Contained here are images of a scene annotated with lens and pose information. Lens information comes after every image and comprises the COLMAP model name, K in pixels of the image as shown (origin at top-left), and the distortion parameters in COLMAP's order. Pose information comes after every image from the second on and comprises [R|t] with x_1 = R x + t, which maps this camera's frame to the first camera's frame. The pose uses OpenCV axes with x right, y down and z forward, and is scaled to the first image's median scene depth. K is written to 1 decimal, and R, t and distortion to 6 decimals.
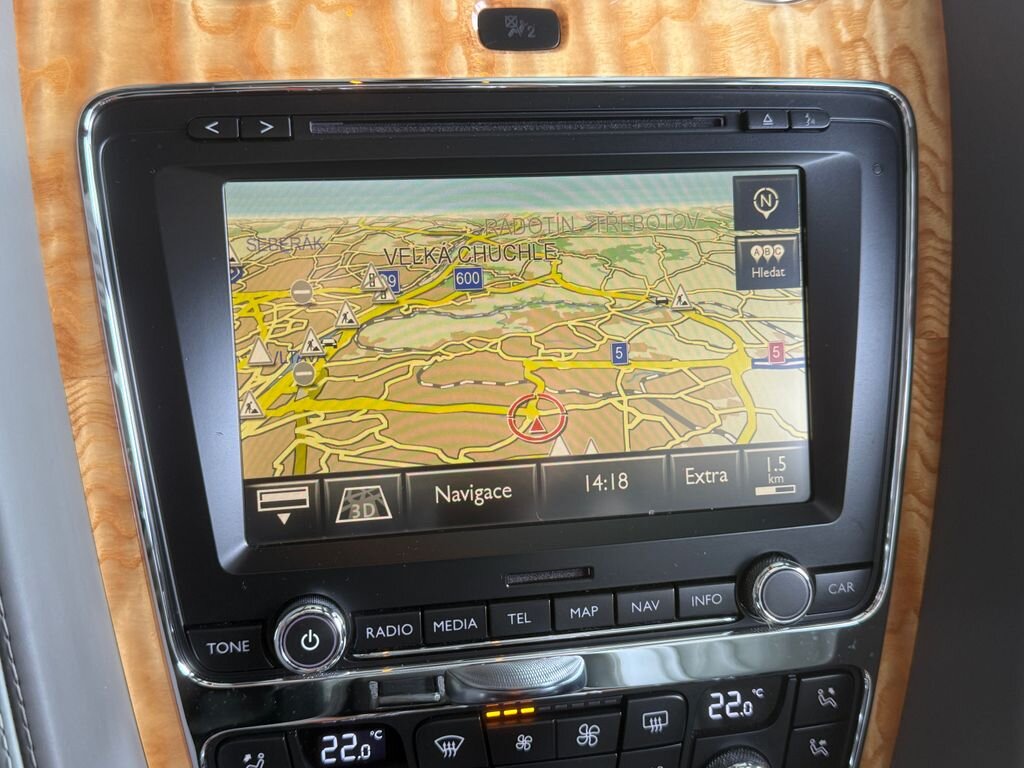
lens RADIAL K [[1055.1, 0, 512.0], [0, 1055.1, 384.0], [0, 0, 1]] dist [0.168253, -0.511865]
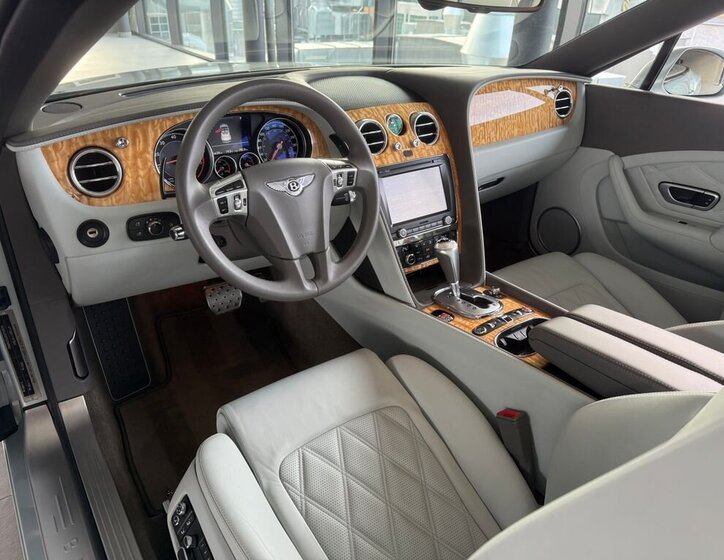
lens RADIAL K [[519.1, 0, 362.0], [0, 519.1, 280.0], [0, 0, 1]] dist [0.153277, -0.281505]
pose [[0.904338, -0.213353, 0.369667, -1.902667], [0.198671, 0.976970, 0.077838, 0.206336], [-0.377760, 0.003051, 0.925898, -2.412125]]
